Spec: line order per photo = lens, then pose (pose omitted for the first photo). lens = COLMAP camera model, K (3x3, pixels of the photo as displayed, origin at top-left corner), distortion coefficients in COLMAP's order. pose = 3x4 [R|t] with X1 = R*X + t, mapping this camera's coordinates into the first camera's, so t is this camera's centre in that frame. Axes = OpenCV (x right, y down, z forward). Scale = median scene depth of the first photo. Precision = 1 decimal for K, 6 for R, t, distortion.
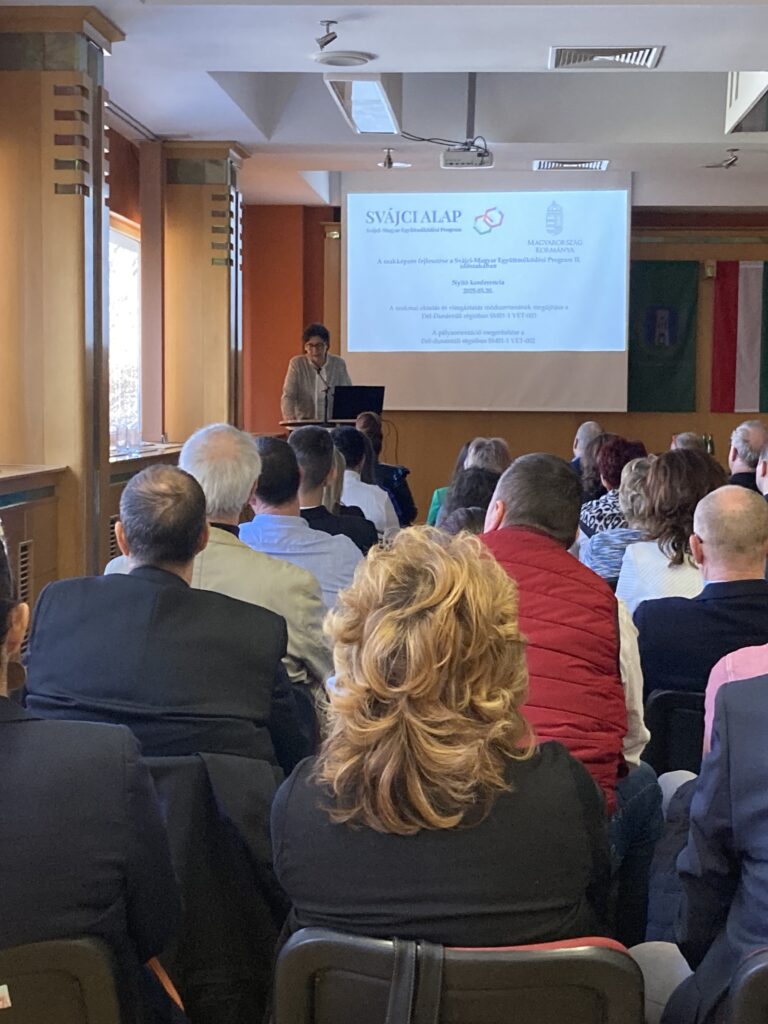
lens RADIAL K [[1675.8, 0, 364.6], [0, 1675.8, 509.3], [0, 0, 1]] dist [0.228362, -1.515346]
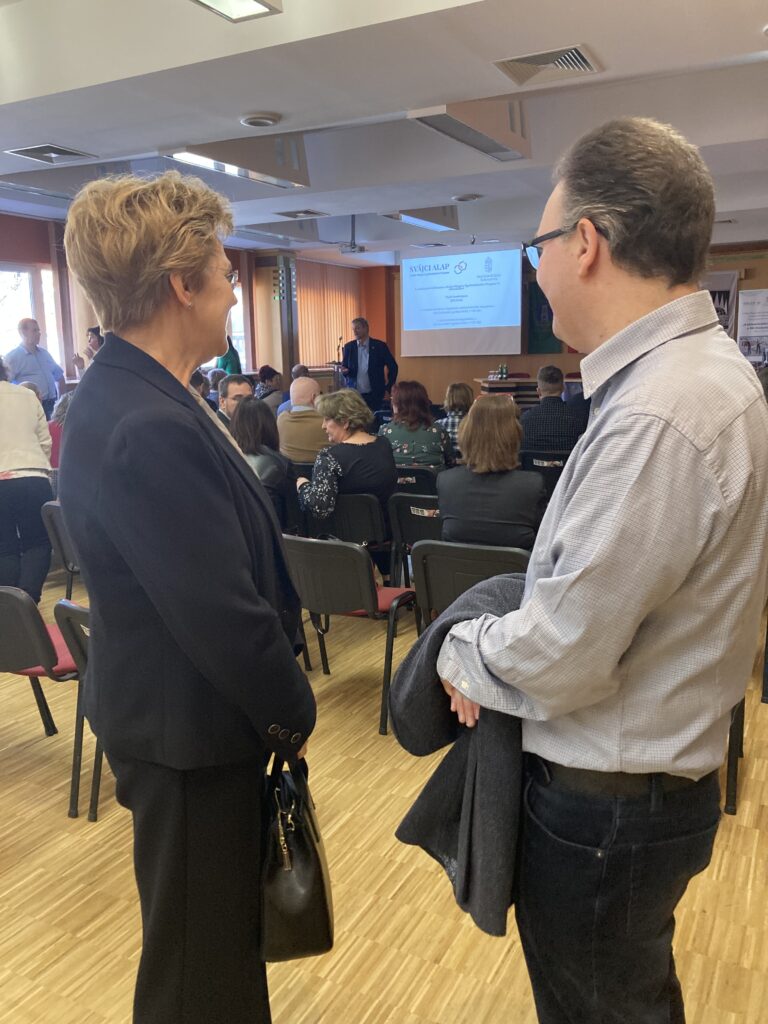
lens RADIAL K [[851.5, 0, 402.5], [0, 851.5, 514.1], [0, 0, 1]] dist [0.025845, 0.000923]
pose [[0.920234, 0.047500, -0.388476, 0.453162], [0.001011, 0.992316, 0.123729, 0.010298], [0.391368, -0.114252, 0.913114, -0.084871]]
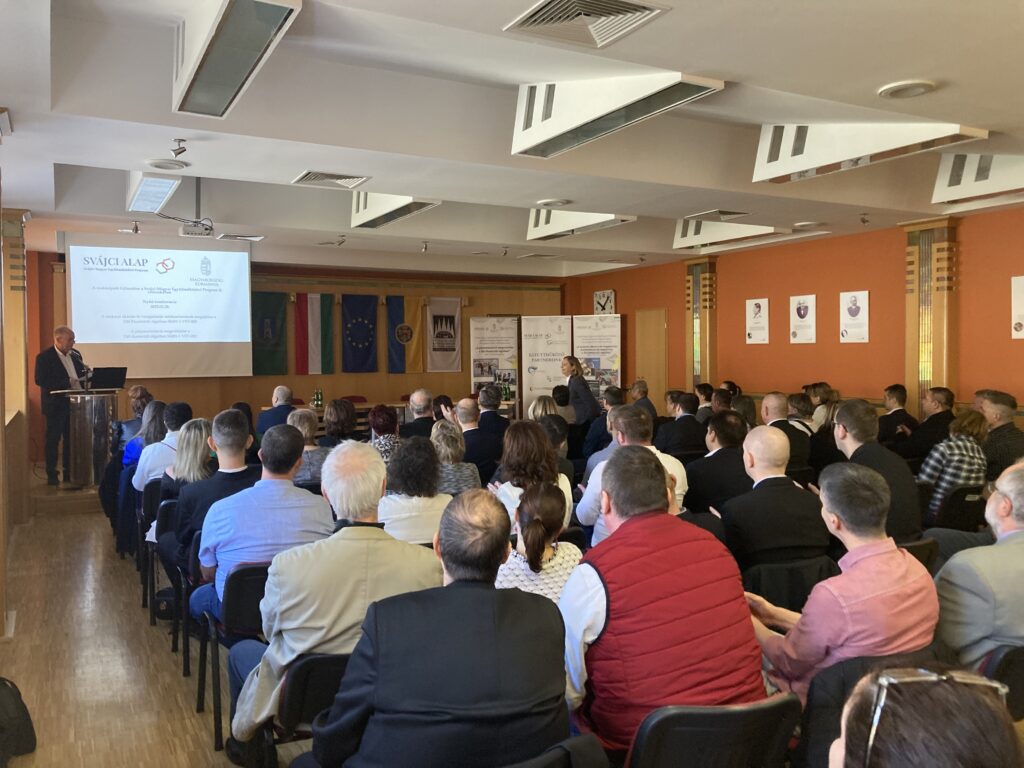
lens RADIAL K [[832.6, 0, 513.7], [0, 832.6, 366.5], [0, 0, 1]] dist [0.022217, -0.000822]
pose [[0.842681, -0.024159, 0.537871, -0.086230], [0.052241, 0.997948, -0.037022, -0.020651], [-0.535873, 0.059297, 0.842214, 0.108635]]
